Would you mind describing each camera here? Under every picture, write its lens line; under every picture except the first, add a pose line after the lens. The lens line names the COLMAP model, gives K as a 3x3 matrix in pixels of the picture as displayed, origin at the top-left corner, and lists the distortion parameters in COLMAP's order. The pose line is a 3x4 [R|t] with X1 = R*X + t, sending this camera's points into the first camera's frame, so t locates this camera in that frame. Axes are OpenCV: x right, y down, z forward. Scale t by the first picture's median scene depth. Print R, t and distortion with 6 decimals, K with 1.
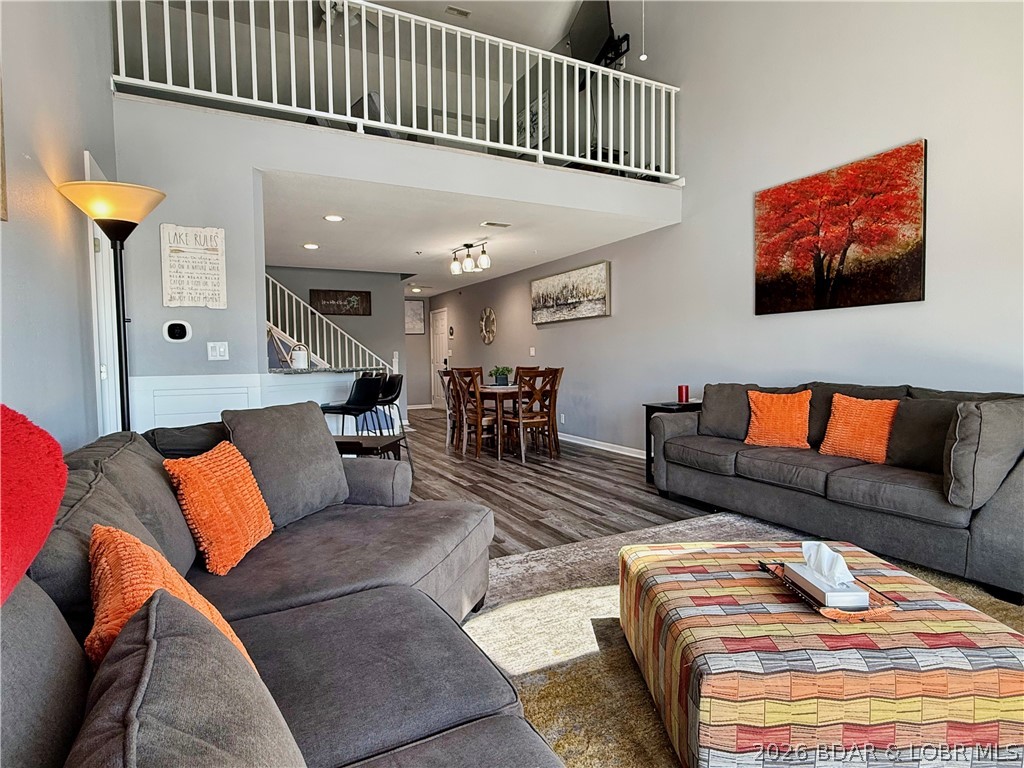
lens RADIAL K [[561.0, 0, 509.4], [0, 561.0, 386.5], [0, 0, 1]] dist [0.001161, -0.000323]
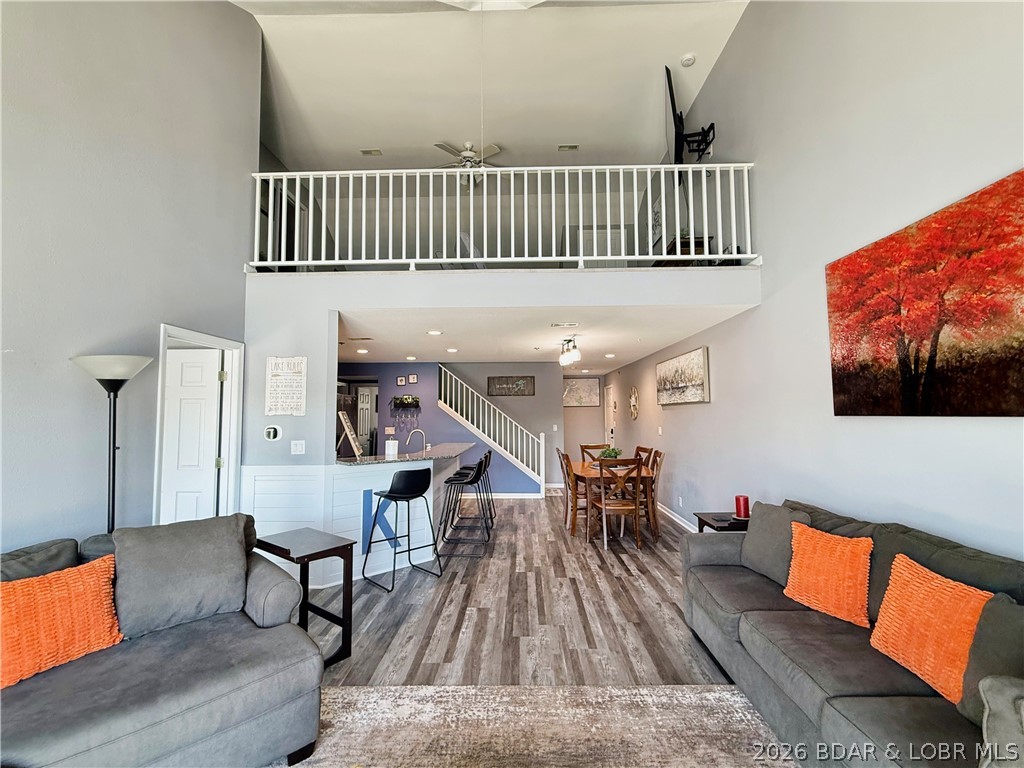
lens RADIAL K [[446.0, 0, 513.7], [0, 446.0, 385.0], [0, 0, 1]] dist [0.001104, 0.000041]
pose [[0.878680, -0.021592, -0.476924, 0.384957], [-0.031020, 0.994284, -0.102166, -0.103675], [0.476403, 0.104566, 0.872987, 0.266690]]
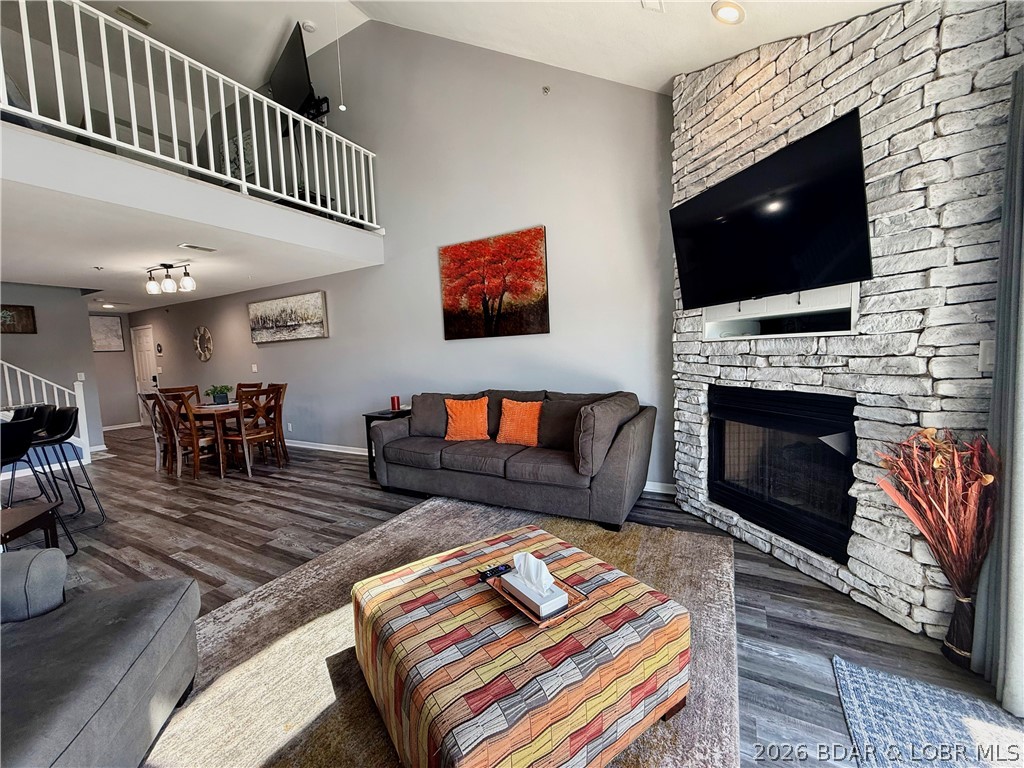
lens RADIAL K [[409.7, 0, 509.0], [0, 409.7, 384.9], [0, 0, 1]] dist [0.000820, -0.000265]
pose [[0.833316, -0.064050, 0.549073, 0.026834], [0.058932, 0.997898, 0.026966, -0.042839], [-0.549646, 0.009886, 0.835339, 0.118083]]
